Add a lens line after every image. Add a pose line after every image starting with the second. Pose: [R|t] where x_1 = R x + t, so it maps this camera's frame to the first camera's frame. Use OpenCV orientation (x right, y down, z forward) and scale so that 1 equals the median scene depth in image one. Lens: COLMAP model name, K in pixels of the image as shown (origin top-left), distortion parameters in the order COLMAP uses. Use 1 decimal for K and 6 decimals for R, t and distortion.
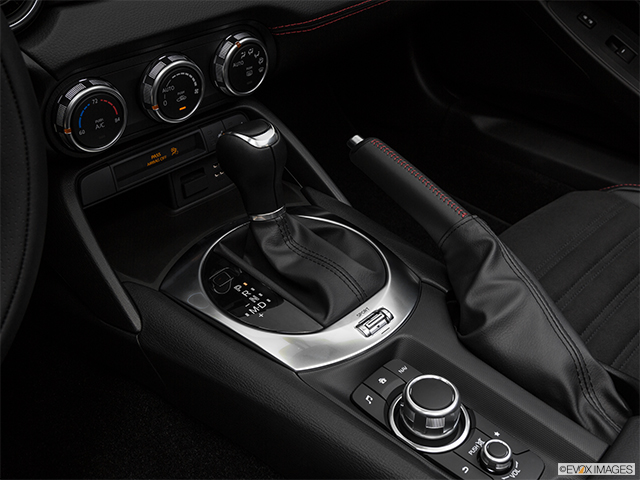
lens RADIAL K [[627.0, 0, 319.8], [0, 627.0, 199.5], [0, 0, 1]] dist [0.007661, 0.001340]
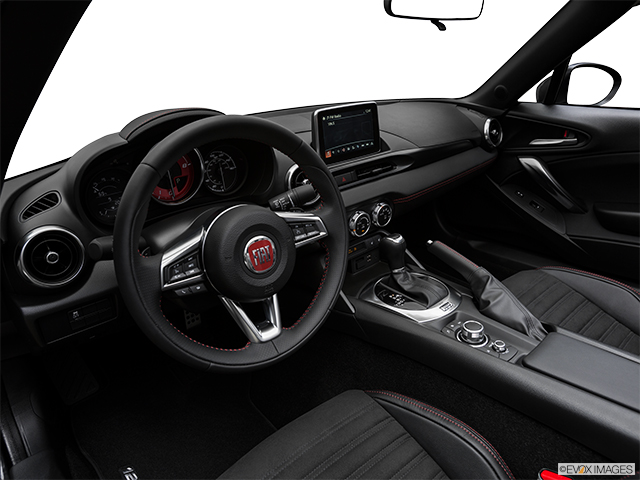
lens RADIAL K [[419.9, 0, 320.0], [0, 419.9, 240.0], [0, 0, 1]] dist [-0.001693, 0.000732]
pose [[0.997308, -0.027839, -0.067832, -0.294868], [0.014410, 0.981496, -0.190942, 0.236331], [0.071892, 0.189450, 0.979255, -0.762095]]
